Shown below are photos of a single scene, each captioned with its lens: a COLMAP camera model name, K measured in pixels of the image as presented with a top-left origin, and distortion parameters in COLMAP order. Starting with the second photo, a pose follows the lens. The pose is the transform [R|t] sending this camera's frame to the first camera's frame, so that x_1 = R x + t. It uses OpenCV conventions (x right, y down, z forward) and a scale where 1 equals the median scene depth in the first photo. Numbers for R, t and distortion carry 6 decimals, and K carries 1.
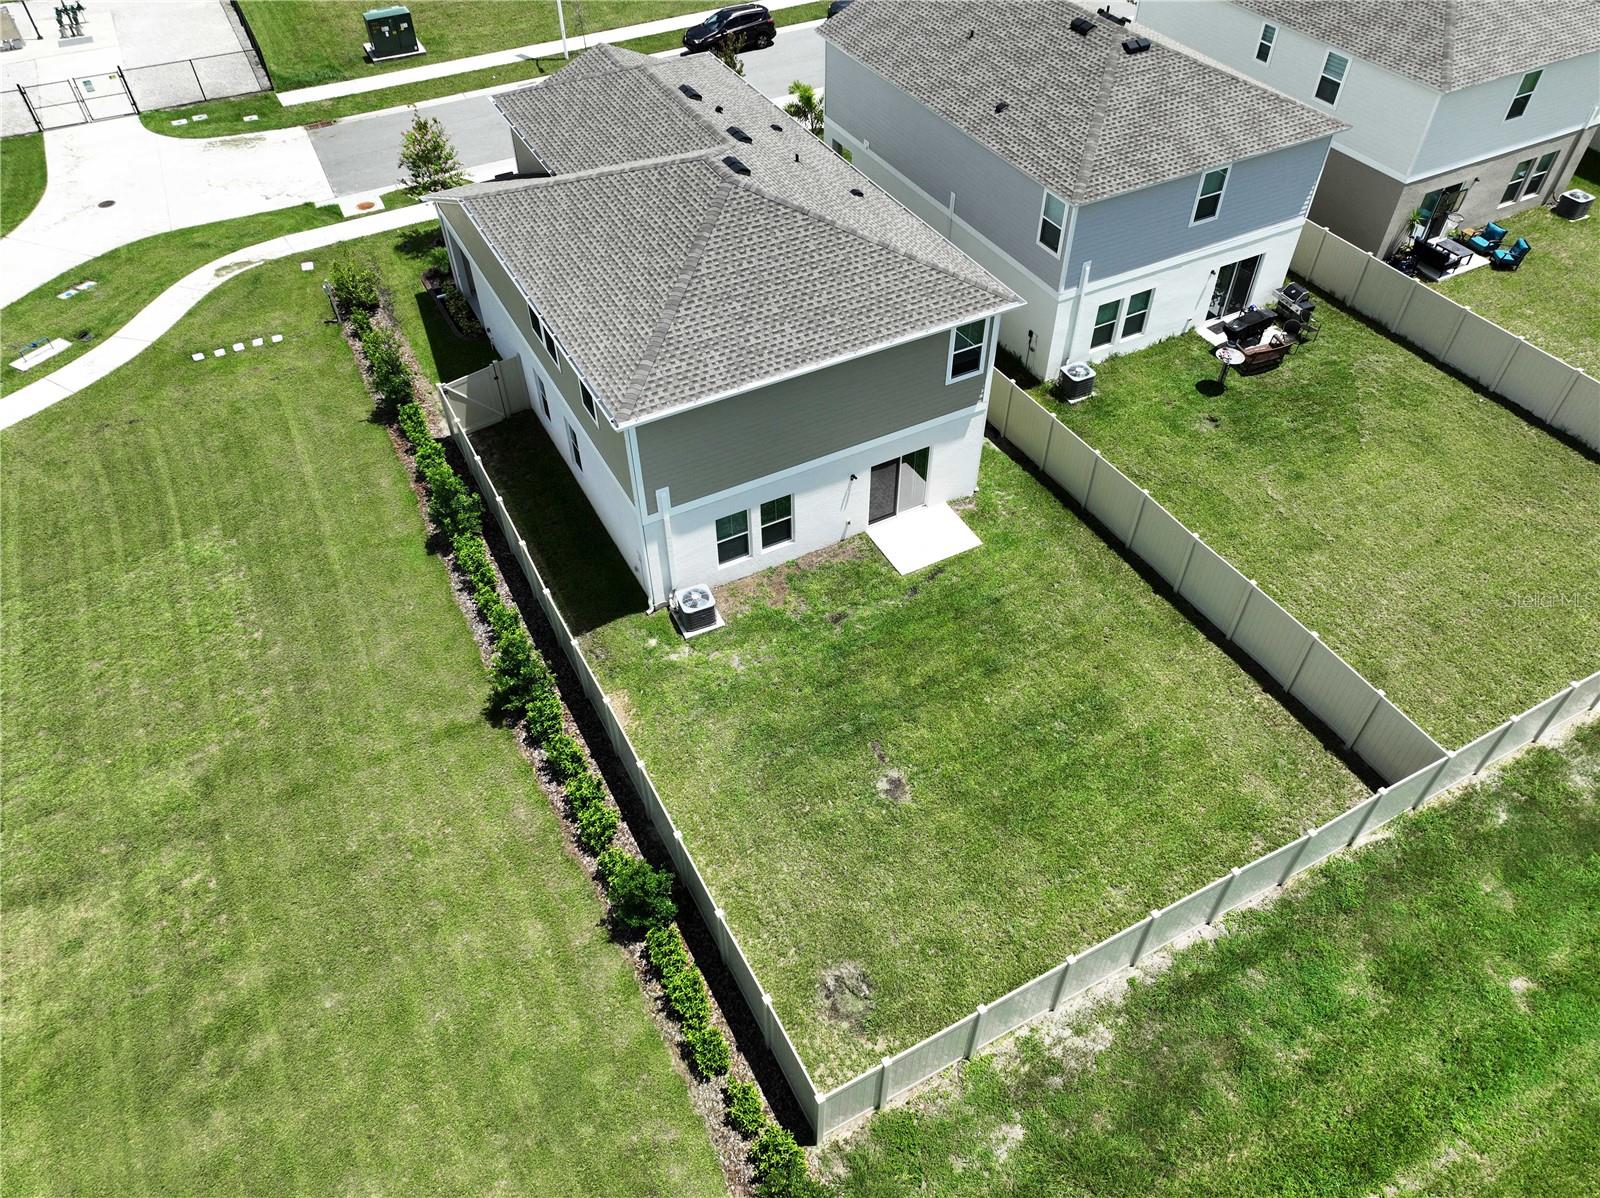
lens RADIAL K [[1120.9, 0, 802.2], [0, 1120.9, 603.6], [0, 0, 1]] dist [-0.006283, 0.023838]
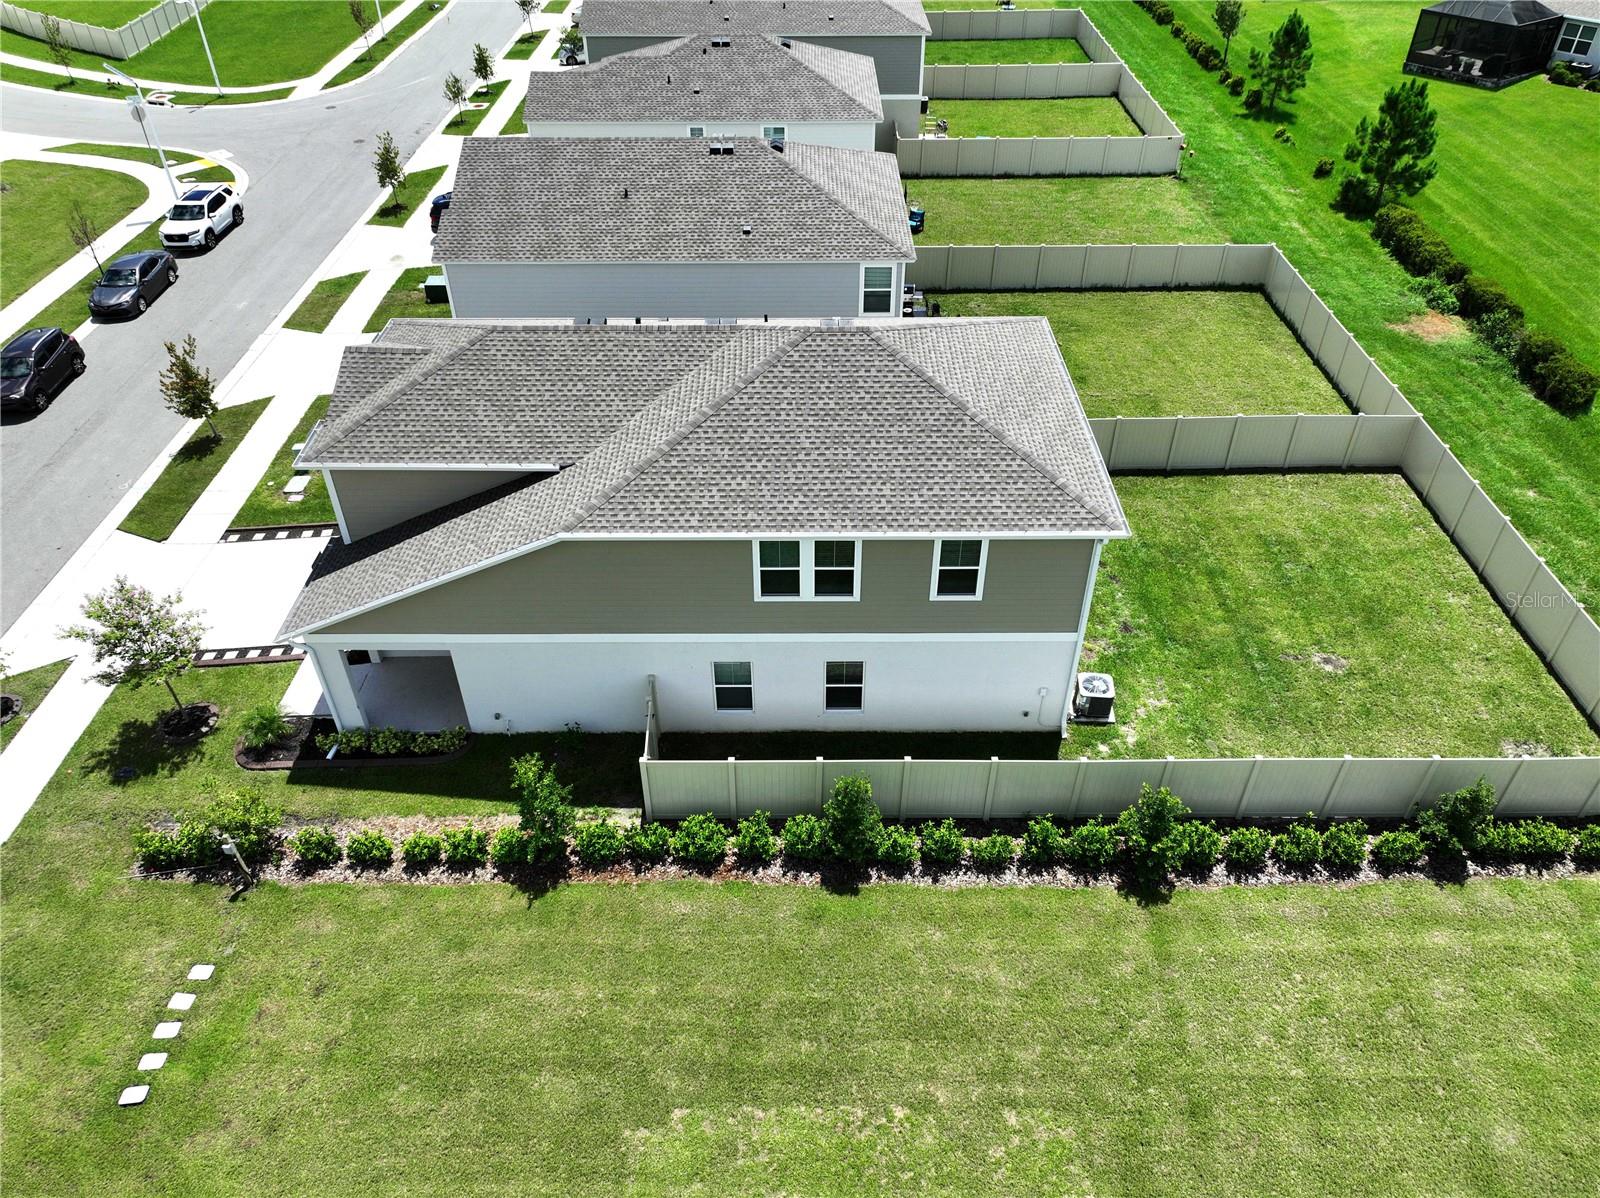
lens RADIAL K [[1120.9, 0, 802.2], [0, 1120.9, 603.6], [0, 0, 1]] dist [-0.006283, 0.023838]
pose [[0.471712, -0.549036, 0.689962, -0.716222], [0.635253, 0.754274, 0.165903, -0.323101], [-0.611507, 0.360042, 0.704577, 0.361166]]
